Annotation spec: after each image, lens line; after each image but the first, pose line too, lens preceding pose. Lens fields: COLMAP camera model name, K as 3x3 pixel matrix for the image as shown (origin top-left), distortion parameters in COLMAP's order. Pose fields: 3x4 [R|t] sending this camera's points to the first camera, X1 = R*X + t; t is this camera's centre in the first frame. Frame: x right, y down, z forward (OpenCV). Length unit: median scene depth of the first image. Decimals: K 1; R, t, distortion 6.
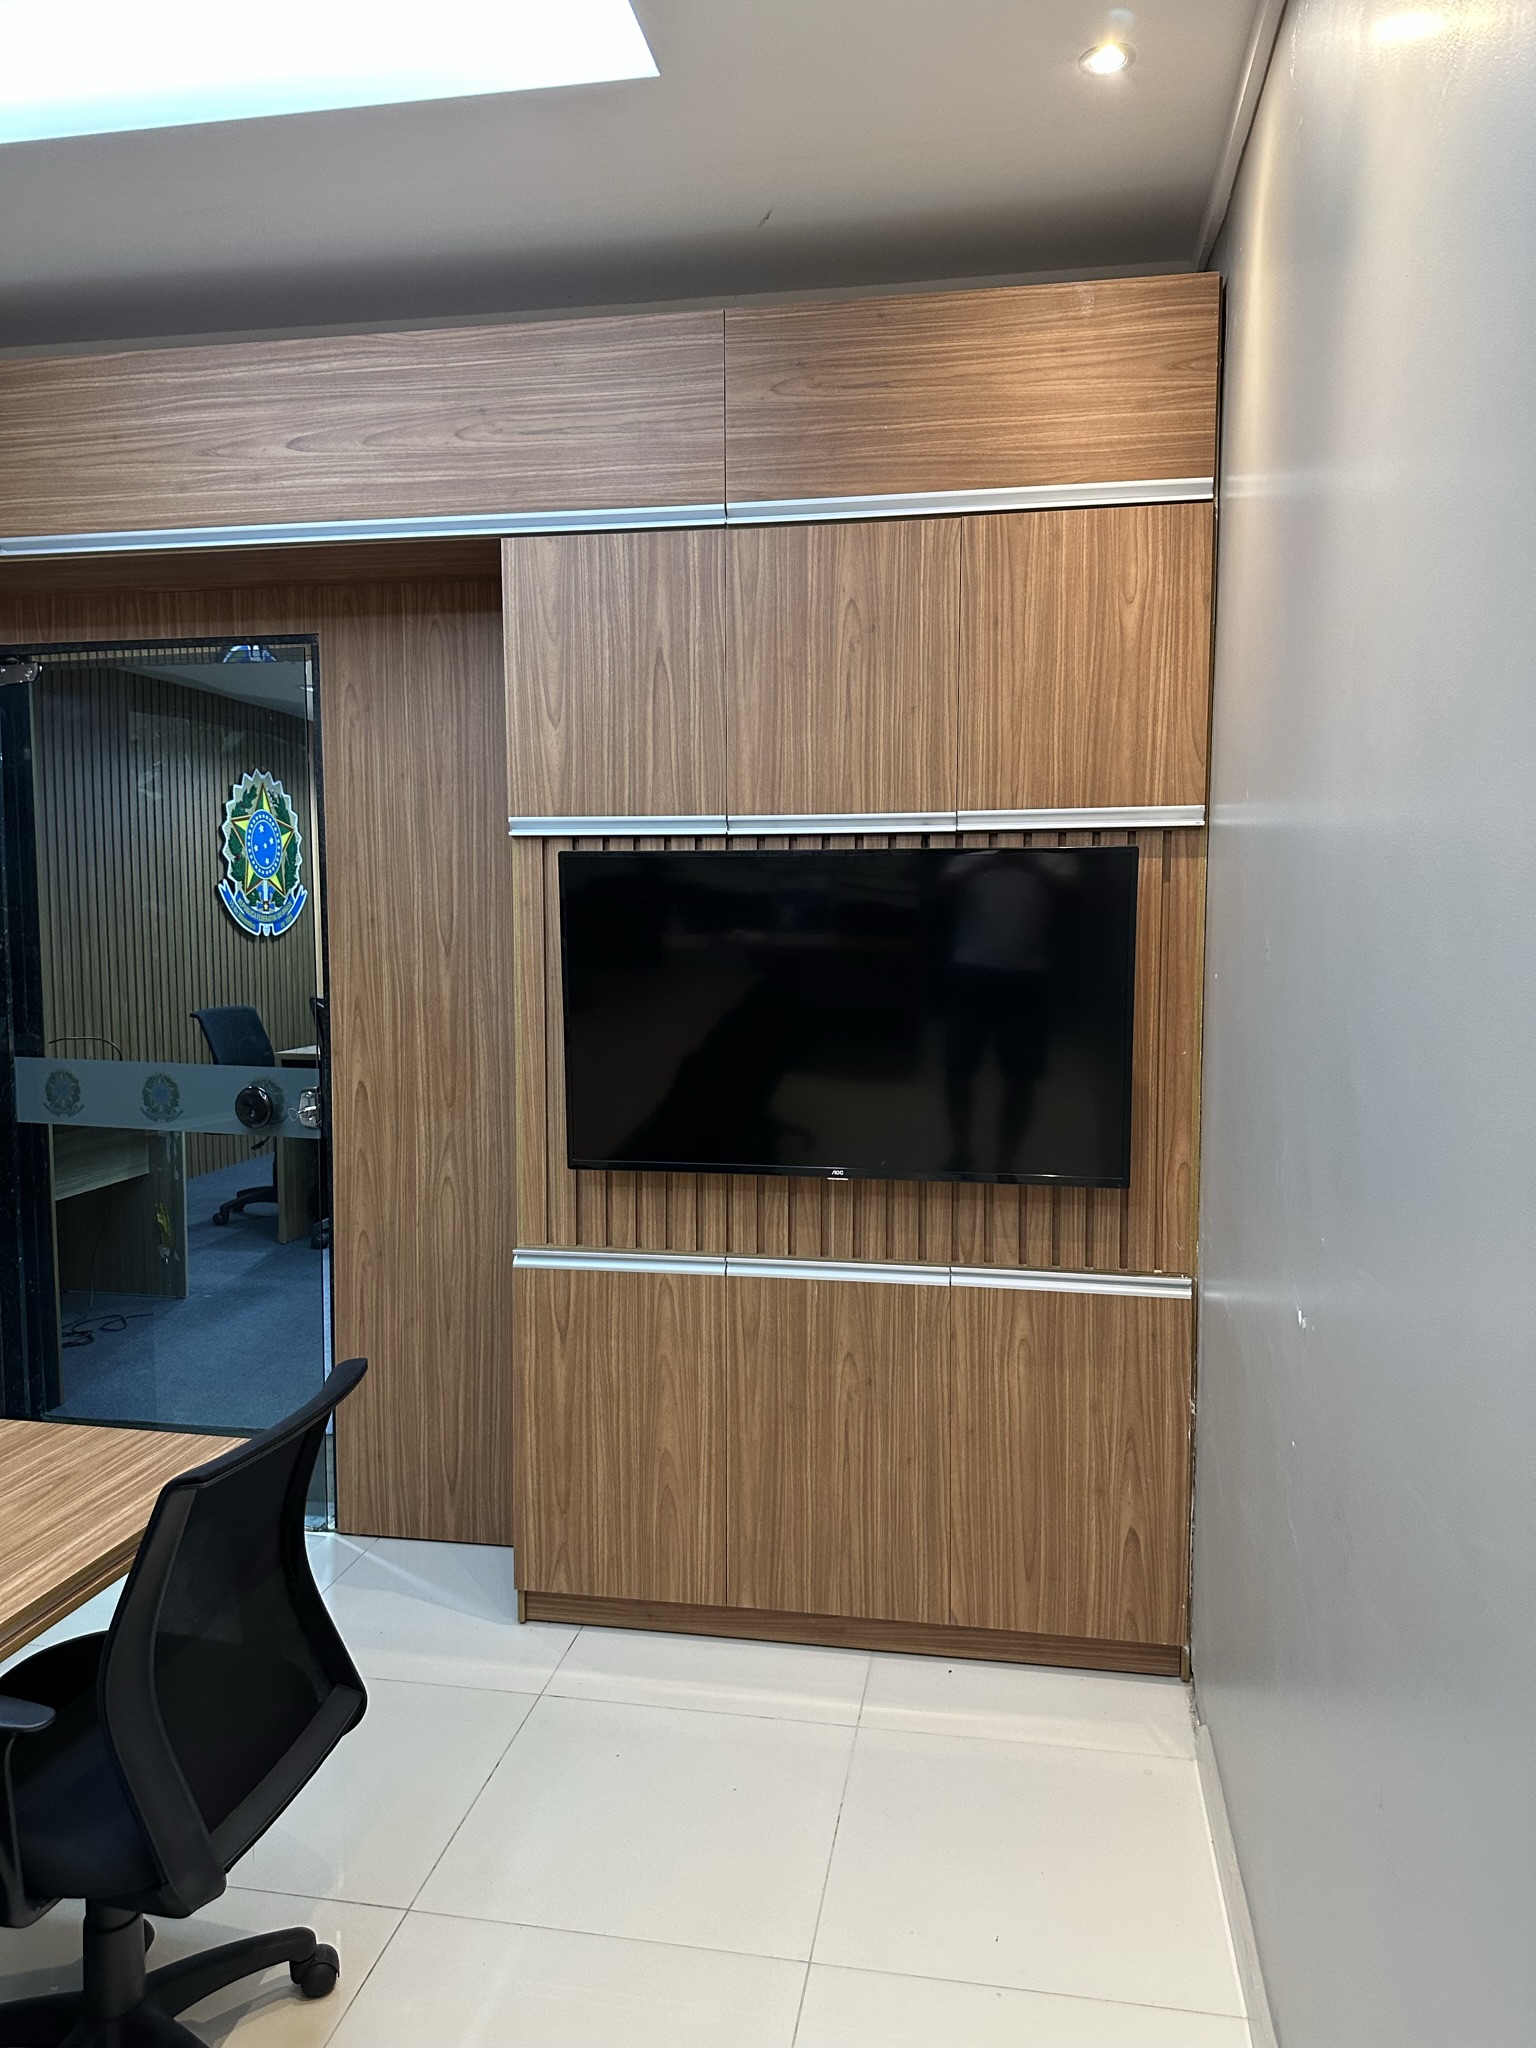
lens RADIAL K [[1455.1, 0, 758.2], [0, 1455.1, 1033.4], [0, 0, 1]] dist [0.117967, -0.225238]
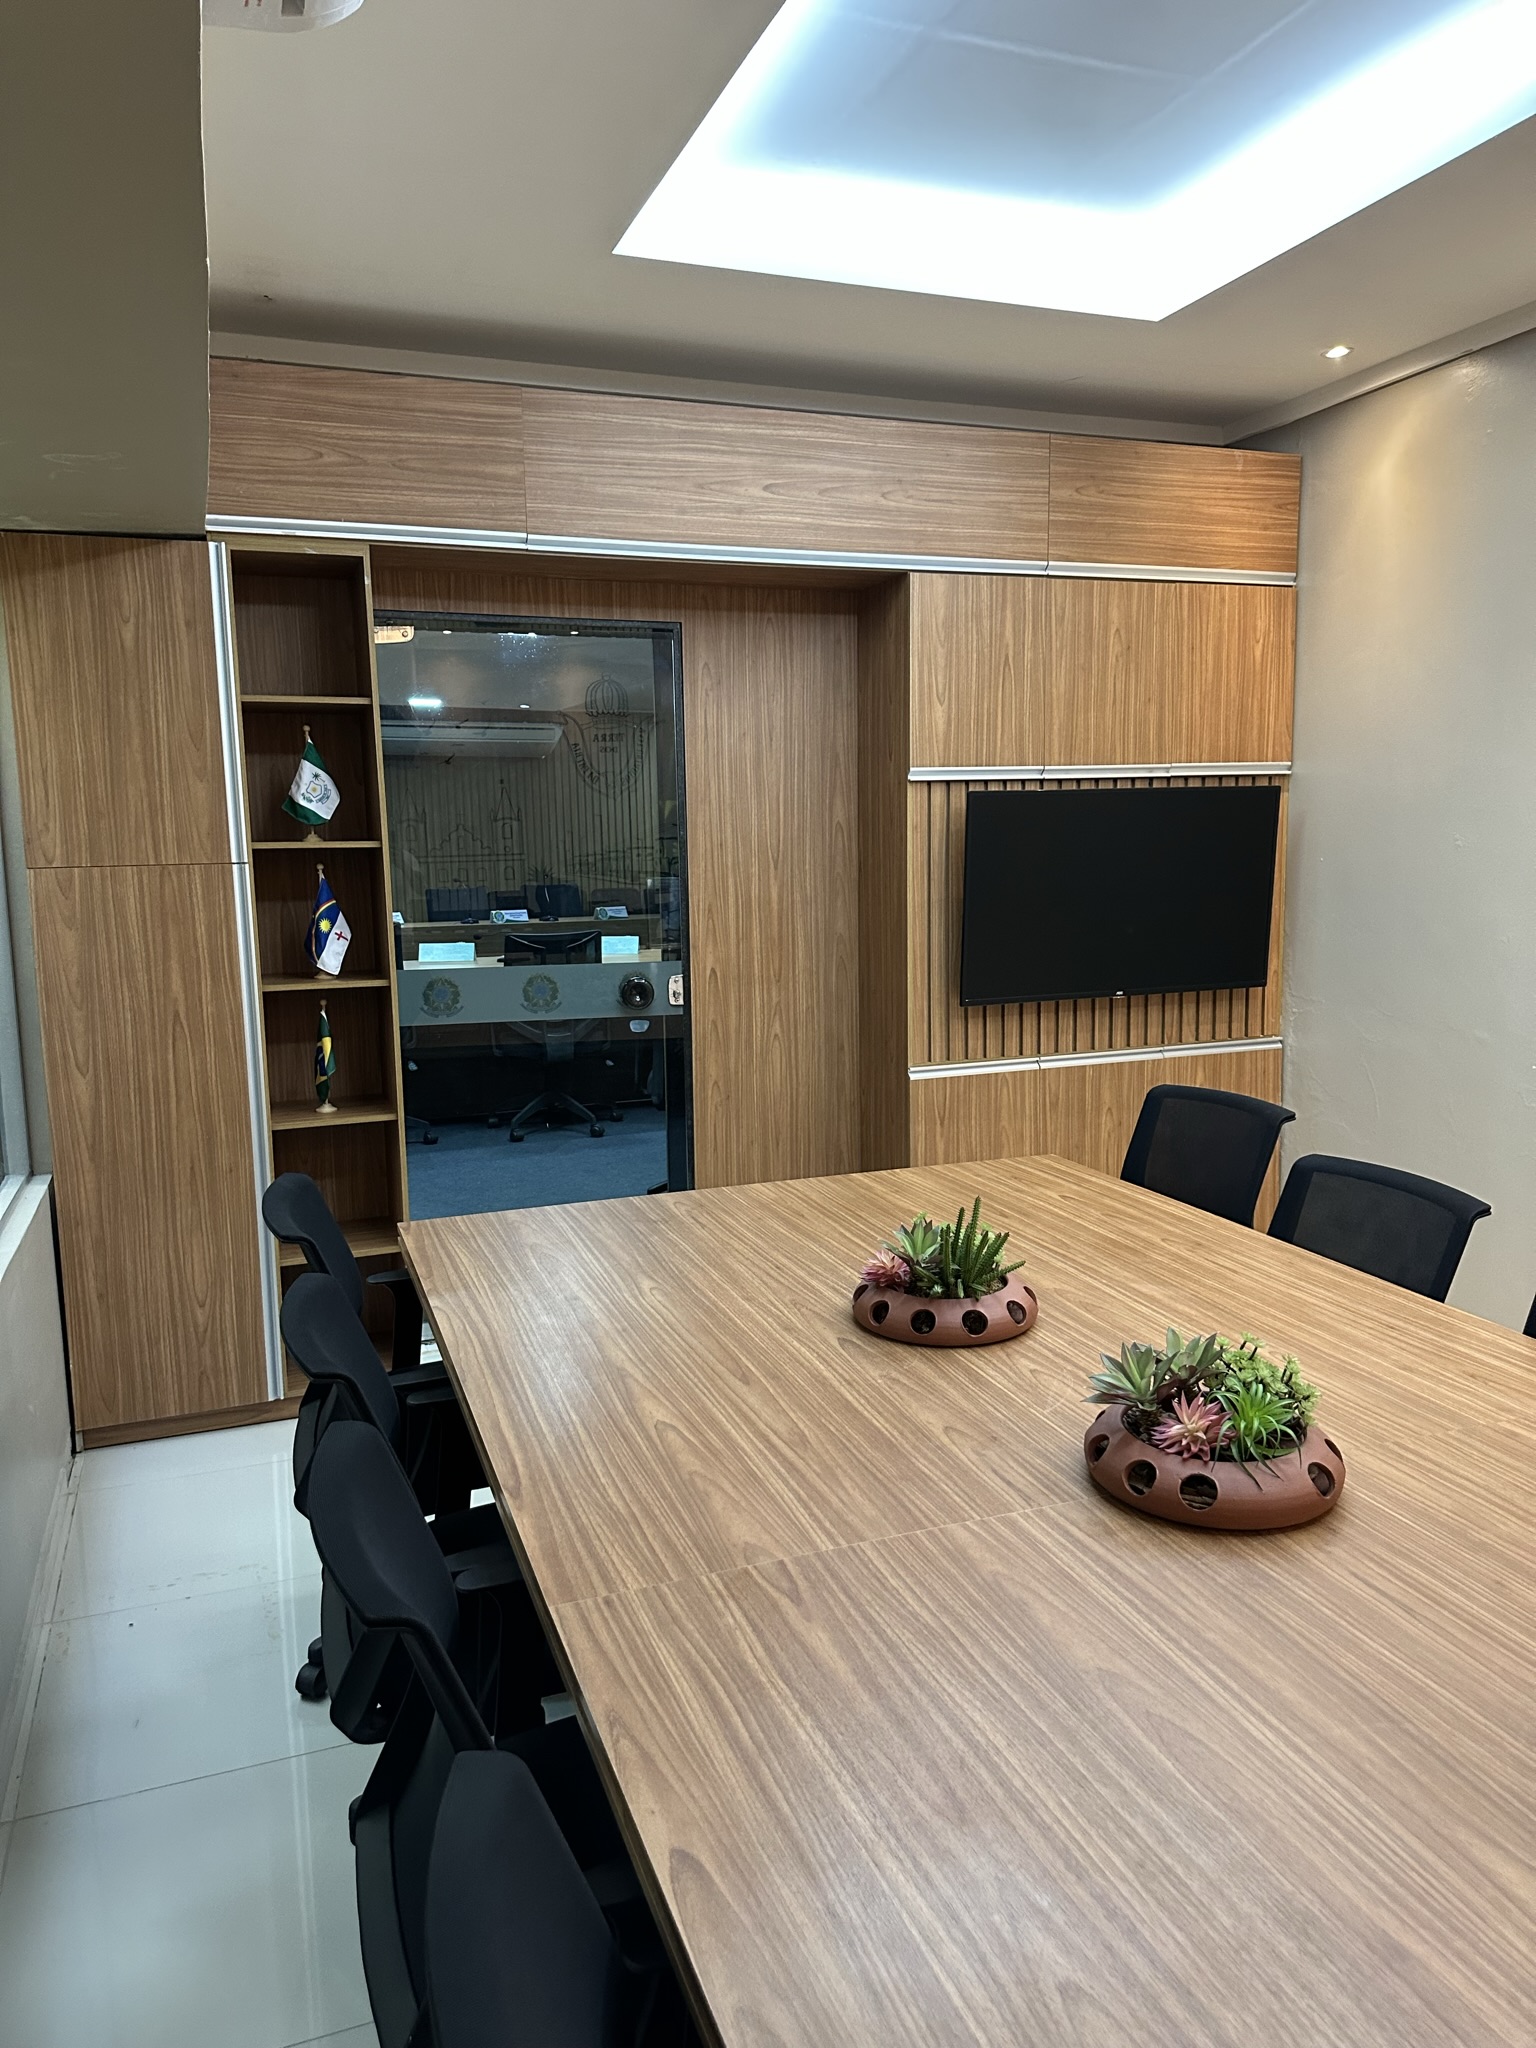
lens RADIAL K [[1411.4, 0, 768.0], [0, 1411.4, 1024.0], [0, 0, 1]] dist [0.179781, -0.410016]
pose [[0.861670, -0.083383, 0.500572, -1.030946], [0.062719, 0.996344, 0.058004, 0.014635], [-0.503579, -0.018585, 0.863749, -0.149077]]
